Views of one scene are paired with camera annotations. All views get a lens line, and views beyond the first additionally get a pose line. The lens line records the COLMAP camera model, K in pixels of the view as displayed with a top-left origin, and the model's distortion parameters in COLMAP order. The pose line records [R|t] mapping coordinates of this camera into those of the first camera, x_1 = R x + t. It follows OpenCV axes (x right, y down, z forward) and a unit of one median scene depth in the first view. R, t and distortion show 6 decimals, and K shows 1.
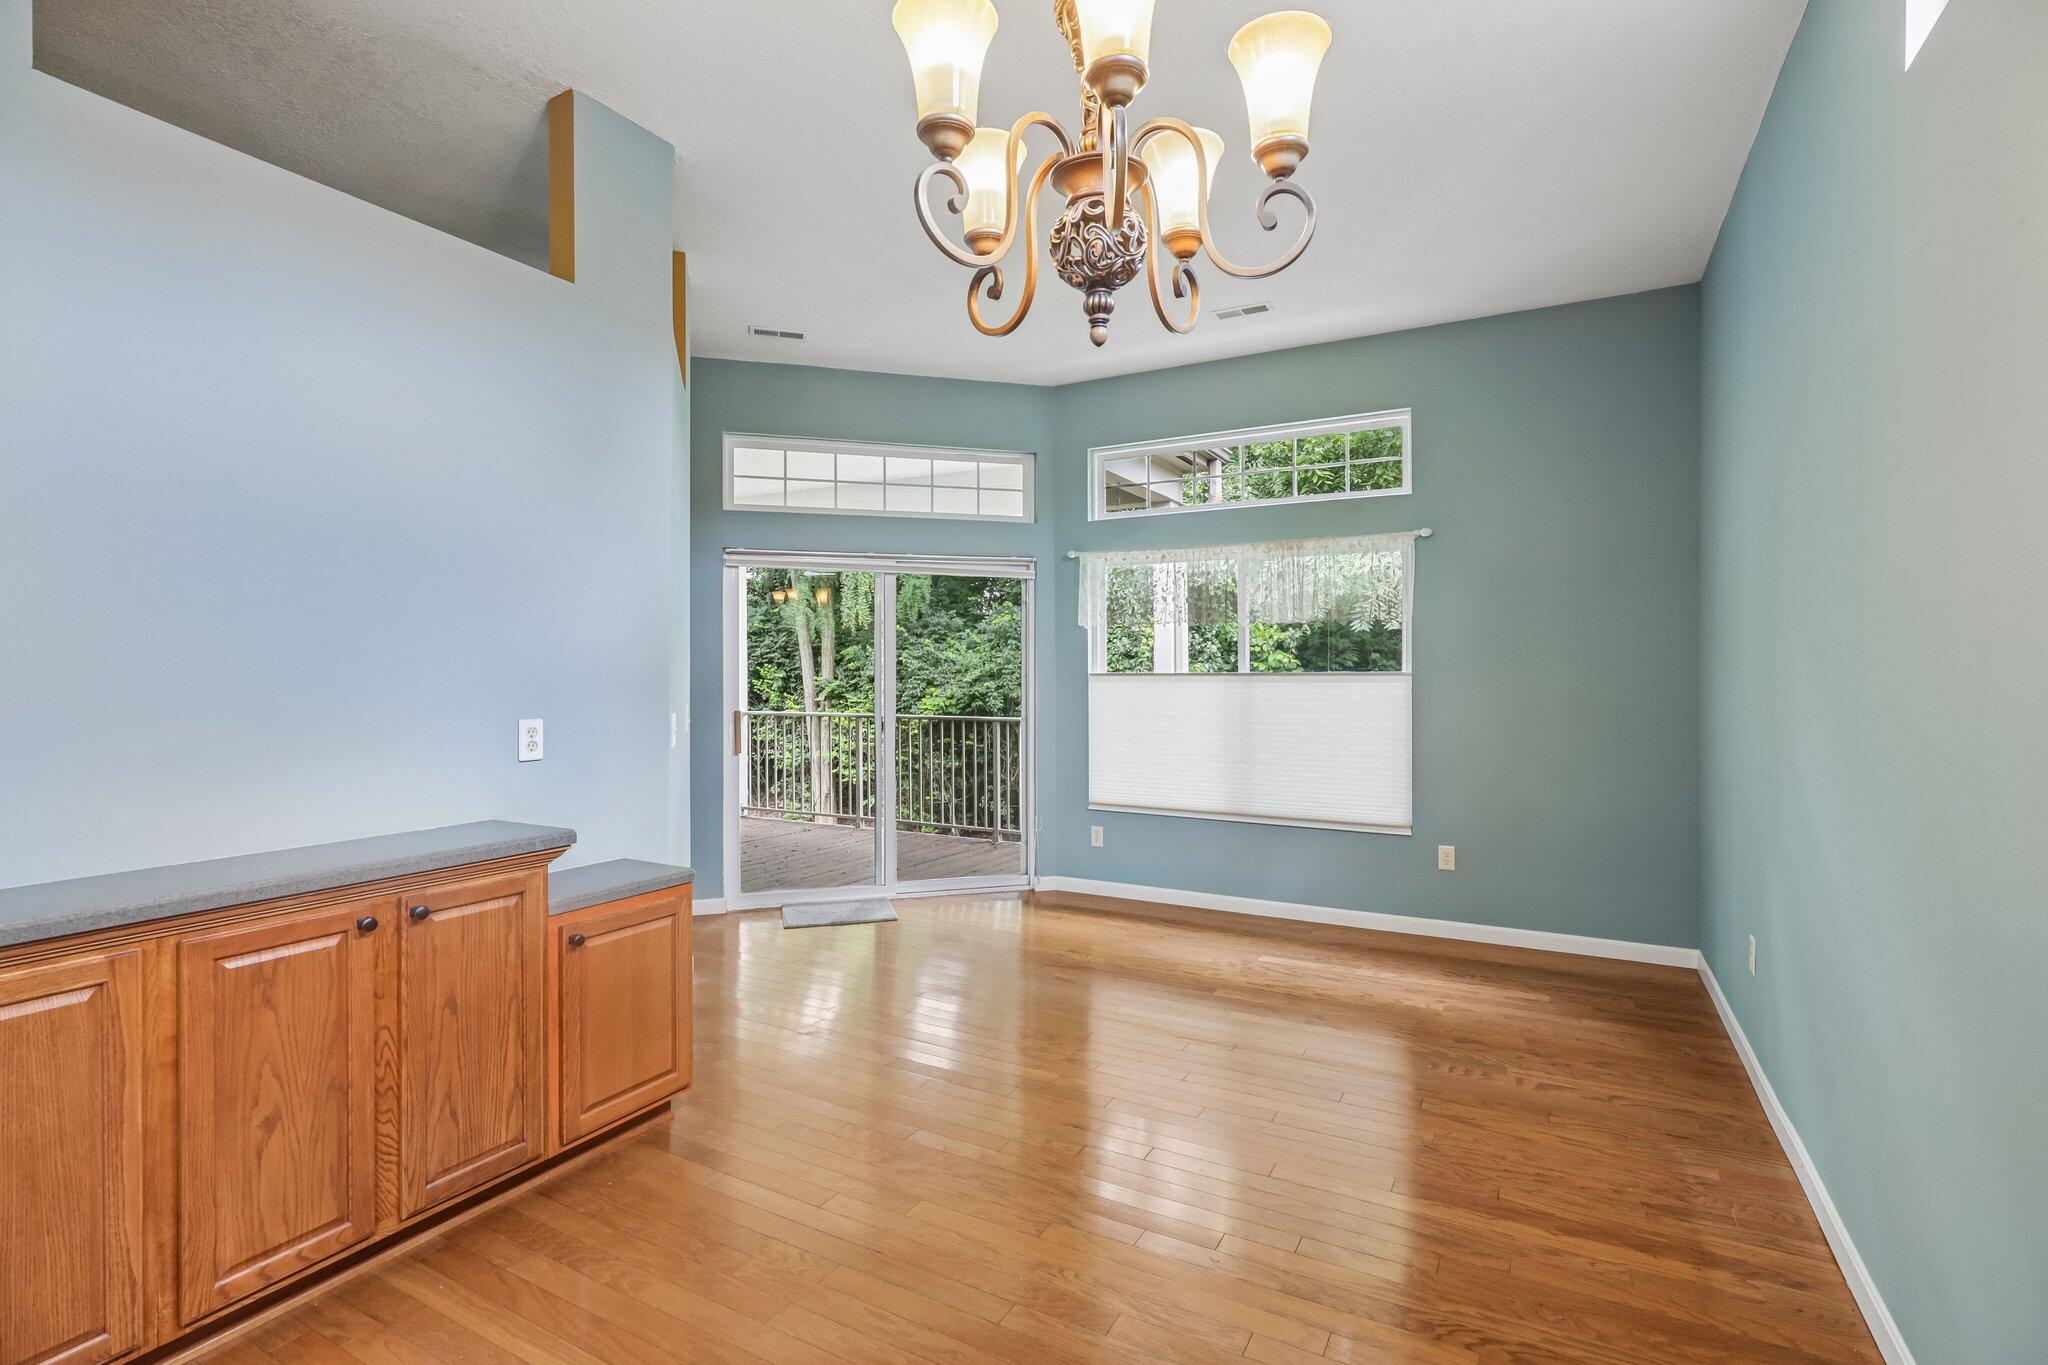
lens RADIAL K [[973.1, 0, 1025.7], [0, 973.1, 669.3], [0, 0, 1]] dist [-0.003454, -0.000572]
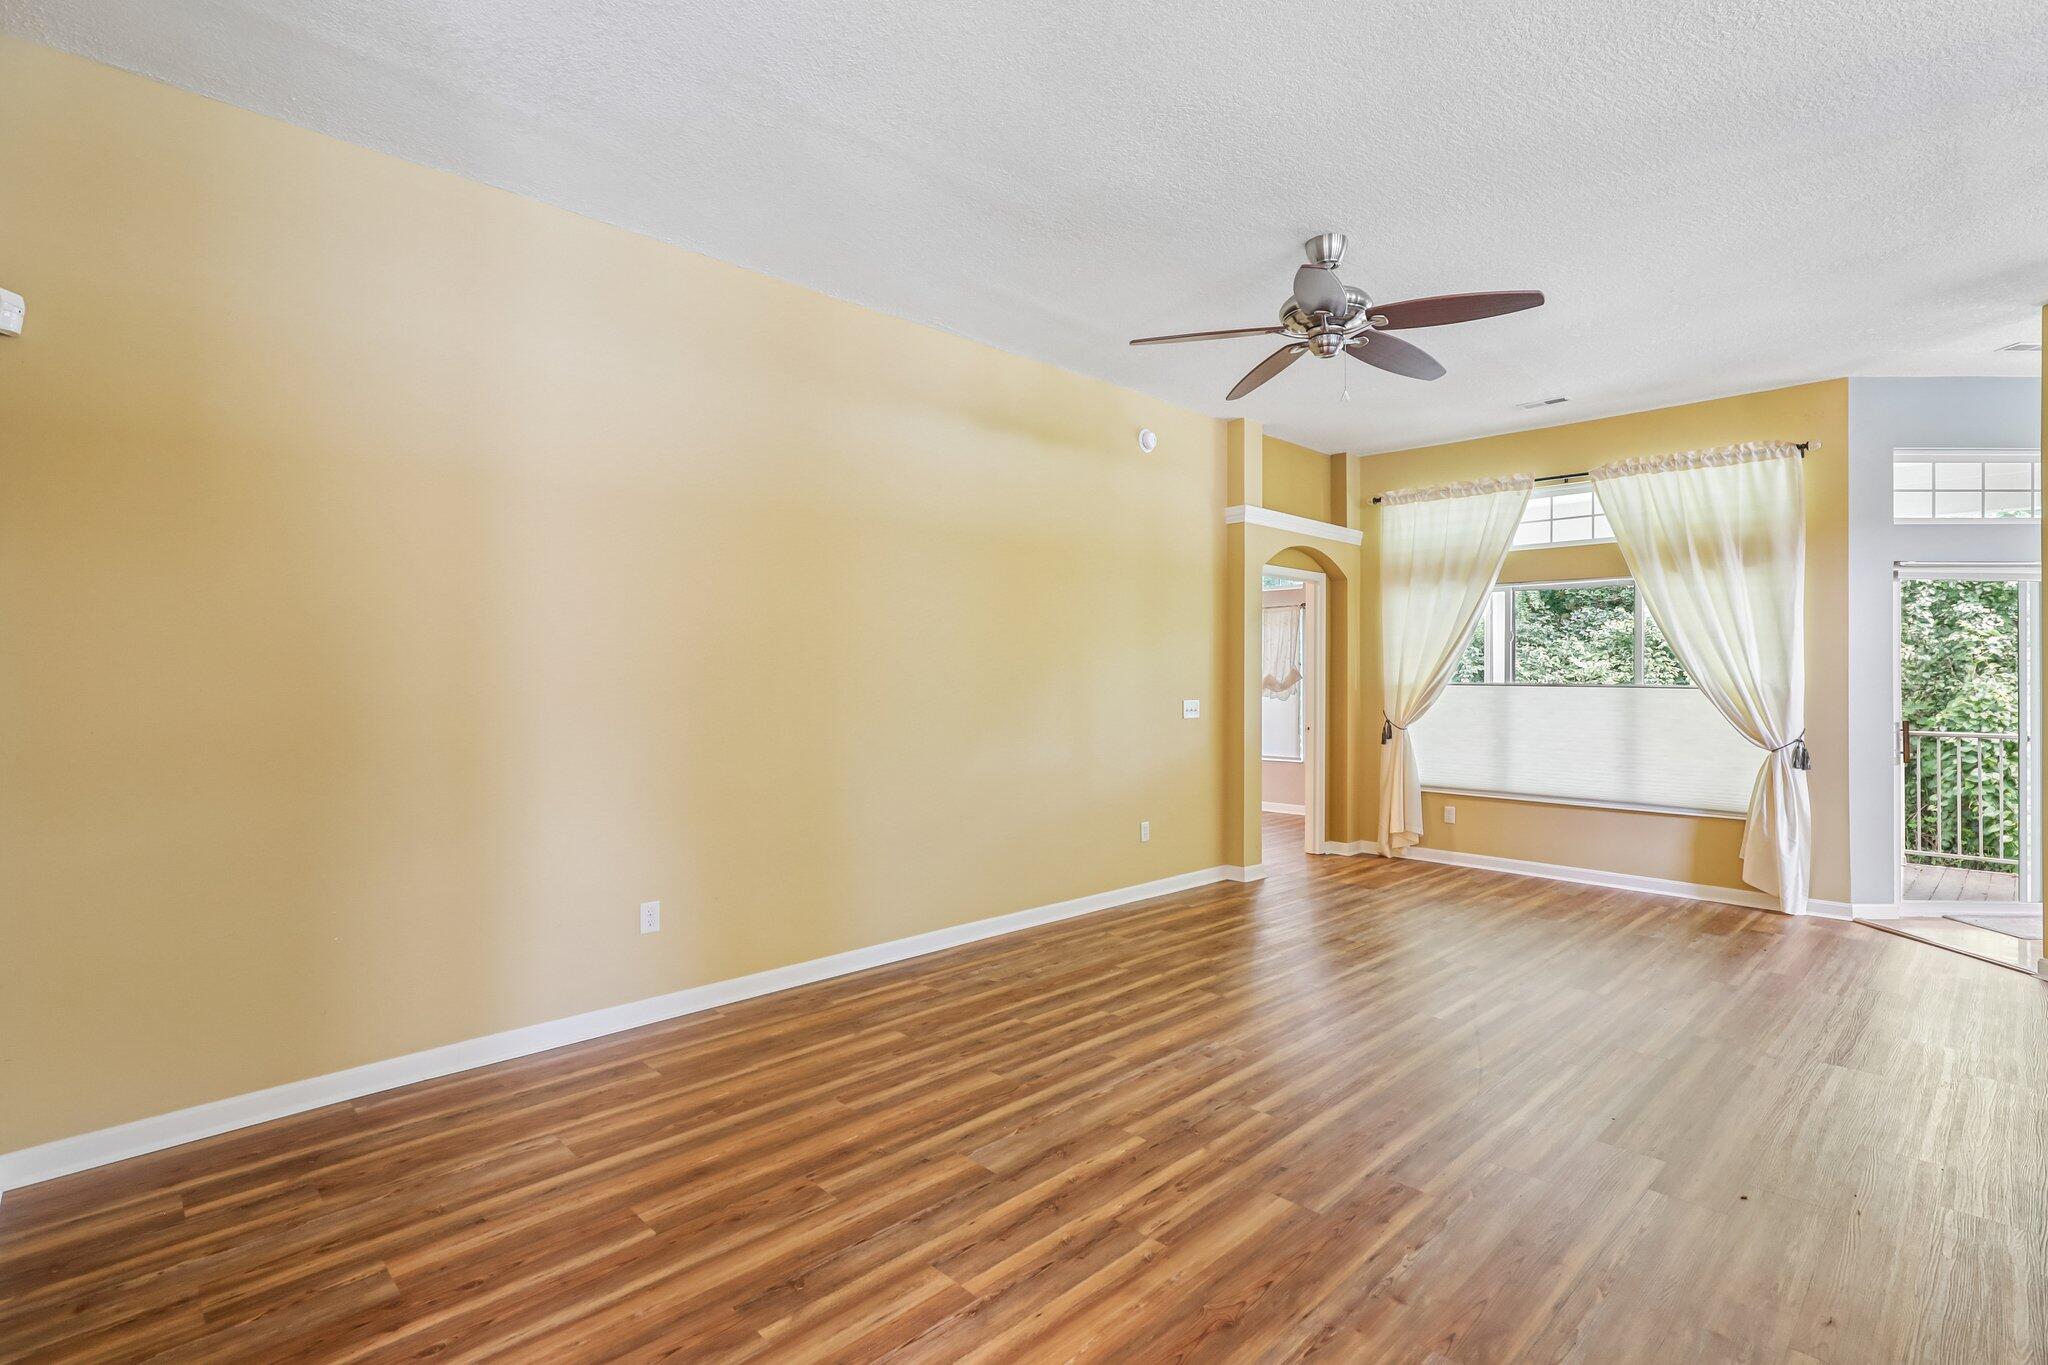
lens RADIAL K [[973.1, 0, 1025.7], [0, 973.1, 669.3], [0, 0, 1]] dist [-0.003454, -0.000572]
pose [[0.956072, 0.004010, -0.293105, -0.818555], [-0.006193, 0.999960, -0.006521, 0.002649], [0.293067, 0.008050, 0.956058, -0.232122]]
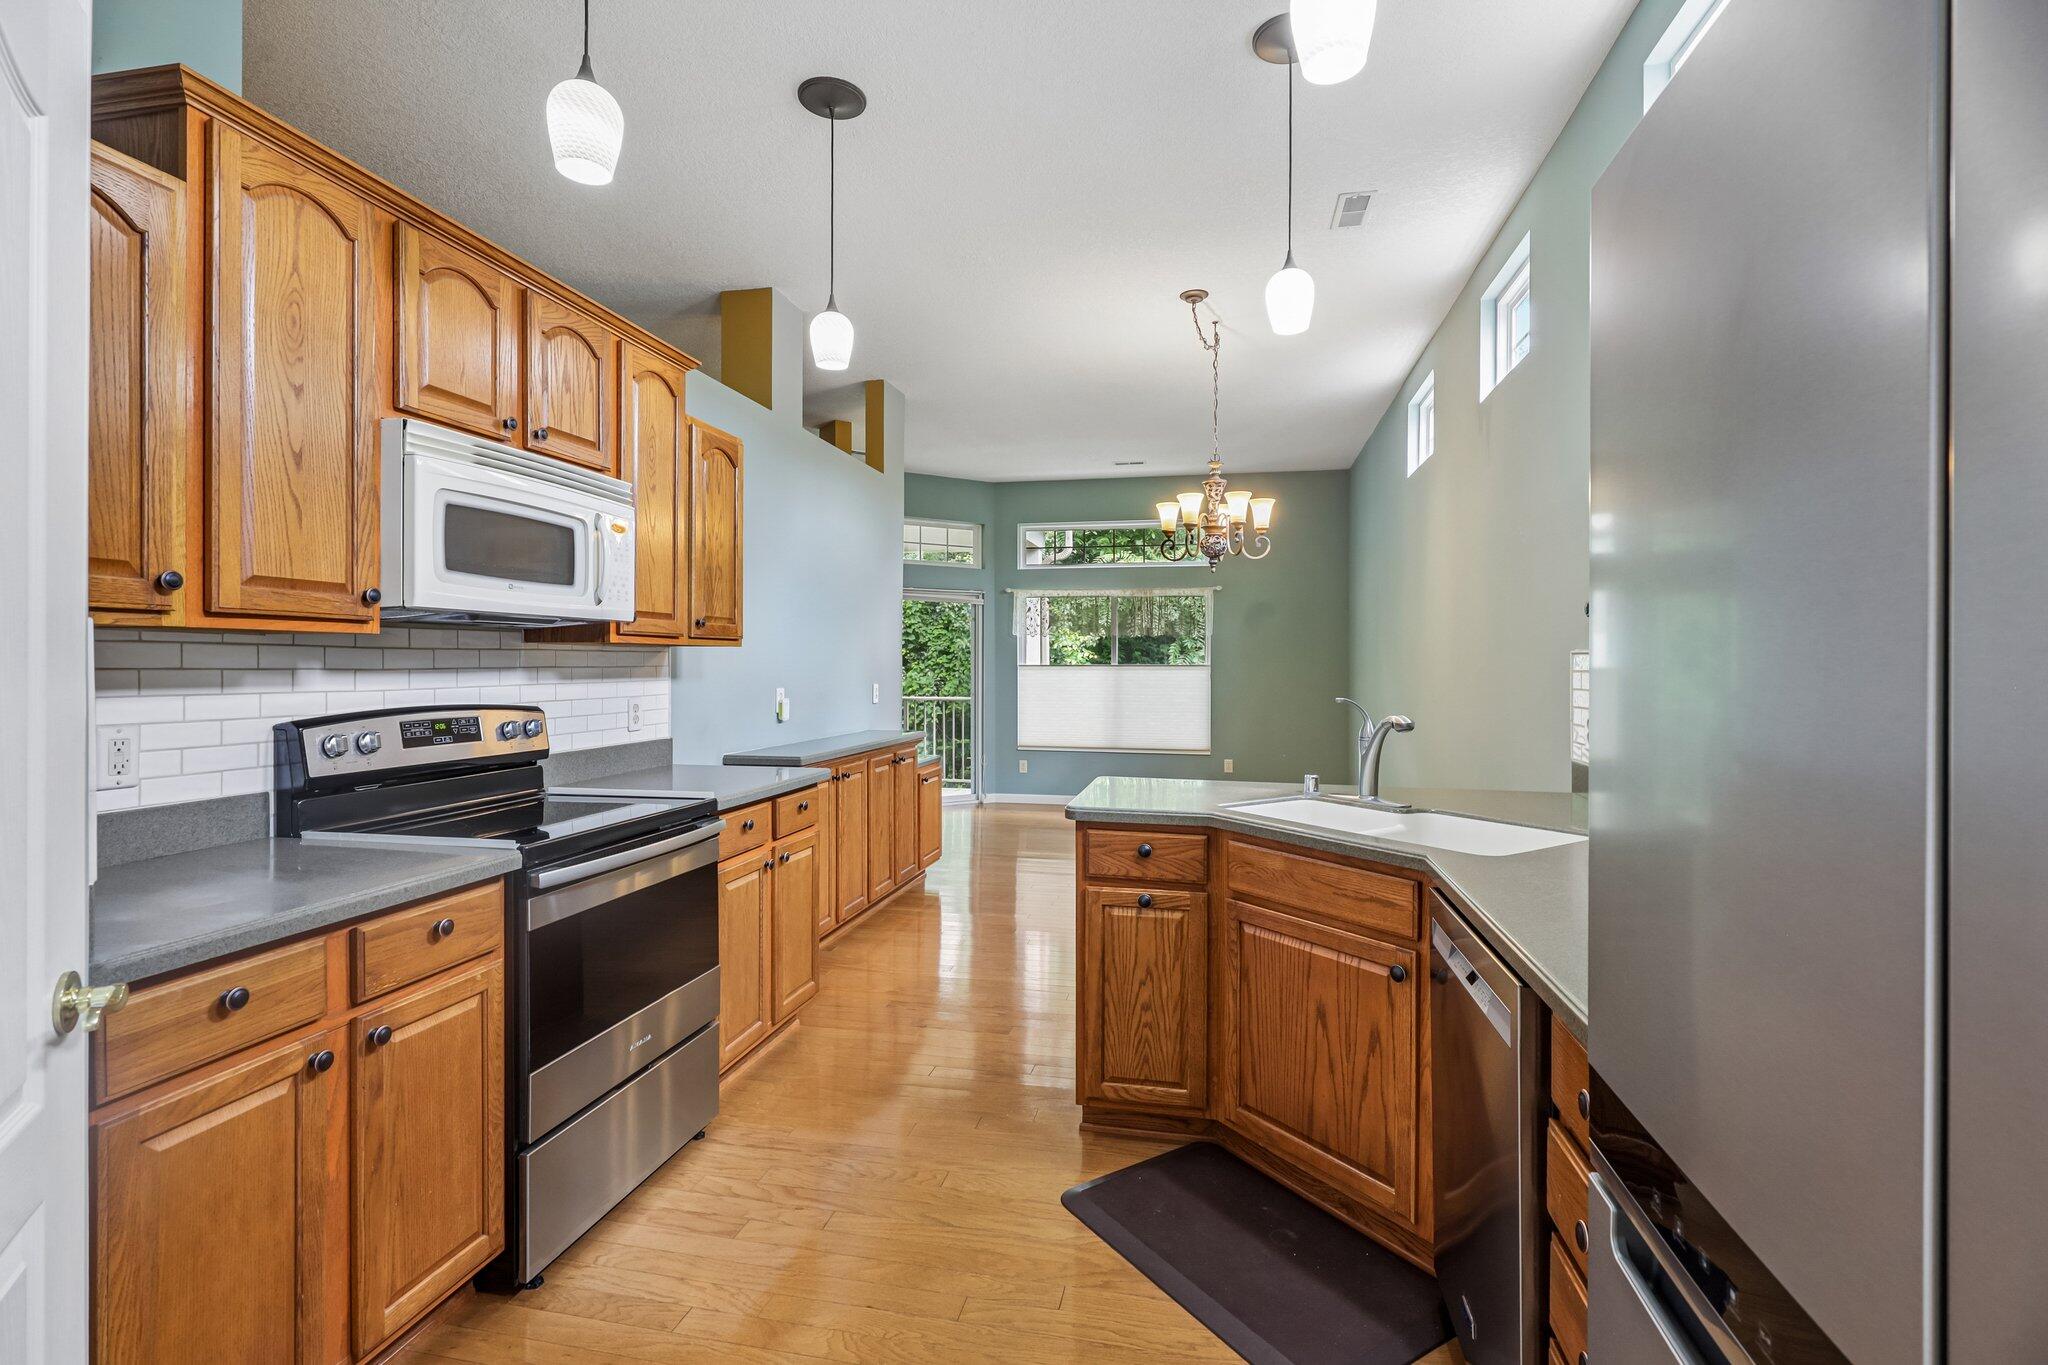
lens RADIAL K [[941.2, 0, 1026.7], [0, 941.2, 675.9], [0, 0, 1]] dist [-0.000079, 0.000015]
pose [[0.958726, 0.002358, 0.284323, -0.373288], [-0.006148, 0.999904, 0.012436, 0.003783], [-0.284267, -0.013671, 0.958648, -0.506985]]
